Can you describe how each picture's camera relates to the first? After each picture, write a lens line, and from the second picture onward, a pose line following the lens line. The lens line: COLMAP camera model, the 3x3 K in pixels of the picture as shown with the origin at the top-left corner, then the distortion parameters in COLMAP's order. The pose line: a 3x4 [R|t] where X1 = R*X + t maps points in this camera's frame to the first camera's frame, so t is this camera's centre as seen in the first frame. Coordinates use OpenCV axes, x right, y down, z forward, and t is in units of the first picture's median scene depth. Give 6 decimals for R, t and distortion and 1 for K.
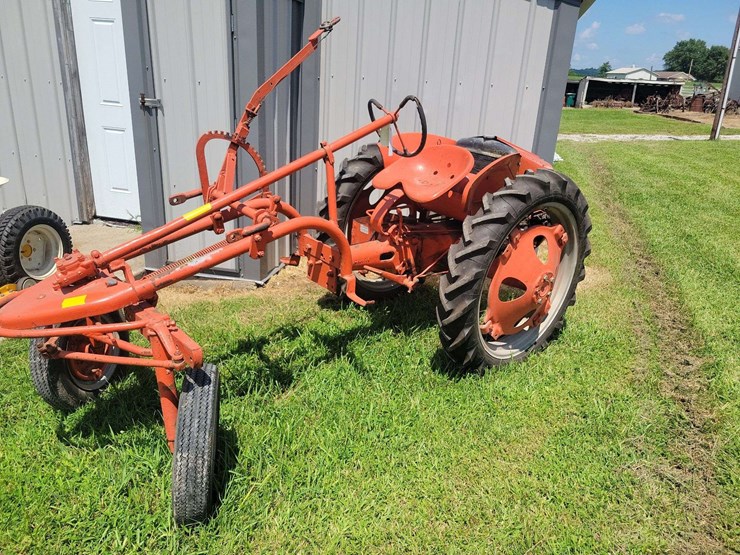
lens RADIAL K [[559.5, 0, 374.1], [0, 559.5, 277.1], [0, 0, 1]] dist [0.061083, -0.044627]
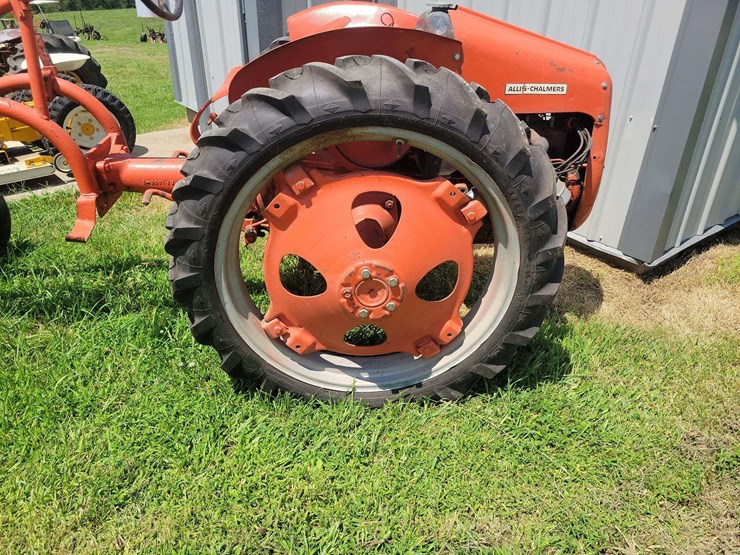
lens RADIAL K [[559.5, 0, 374.1], [0, 559.5, 277.1], [0, 0, 1]] dist [0.061083, -0.044627]
pose [[0.789867, 0.257565, -0.556570, 0.591186], [-0.192351, 0.965784, 0.173959, -0.086128], [0.582332, -0.030348, 0.812384, 0.563775]]
